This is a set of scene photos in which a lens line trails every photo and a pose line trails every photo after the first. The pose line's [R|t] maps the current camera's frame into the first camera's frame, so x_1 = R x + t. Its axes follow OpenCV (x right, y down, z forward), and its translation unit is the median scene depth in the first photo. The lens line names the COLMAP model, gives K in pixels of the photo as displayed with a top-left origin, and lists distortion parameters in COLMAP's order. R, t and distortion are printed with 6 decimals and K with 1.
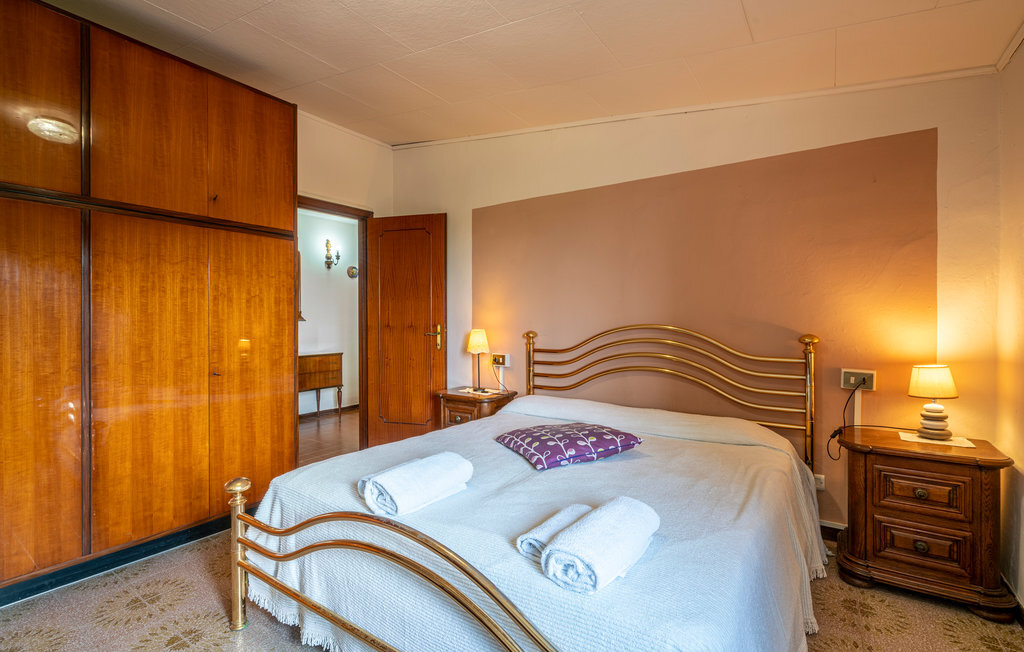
lens RADIAL K [[468.4, 0, 509.1], [0, 468.4, 330.6], [0, 0, 1]] dist [-0.000379, 0.000047]
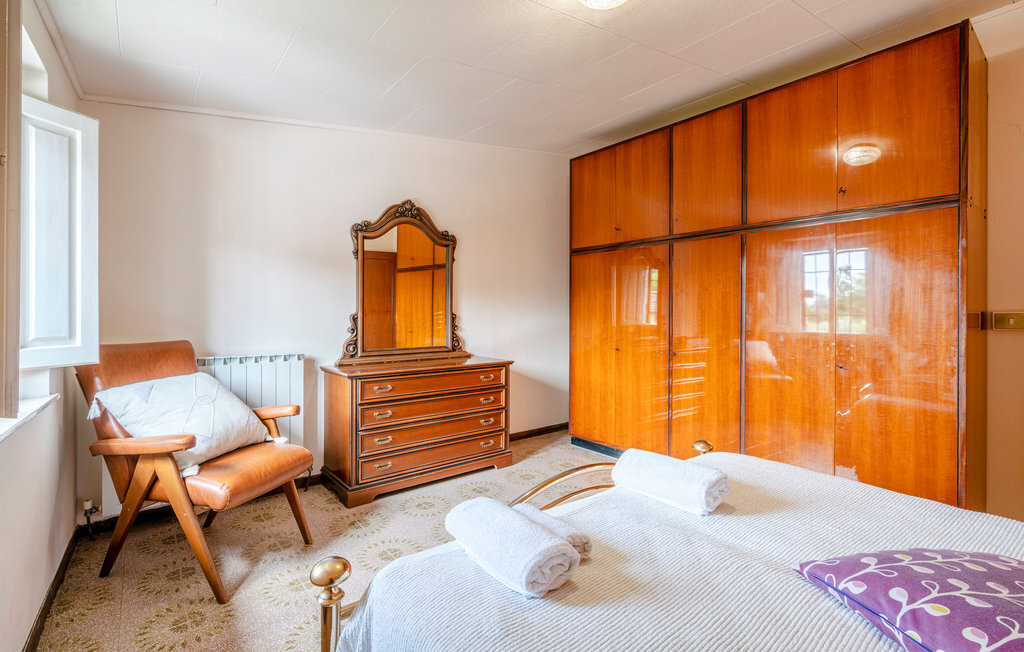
lens RADIAL K [[468.4, 0, 509.1], [0, 468.4, 330.6], [0, 0, 1]] dist [-0.000379, 0.000047]
pose [[-0.309835, 0.021384, -0.950550, 0.540048], [-0.033572, 0.998878, 0.033414, 0.005697], [0.950197, 0.042265, -0.308770, 0.641254]]
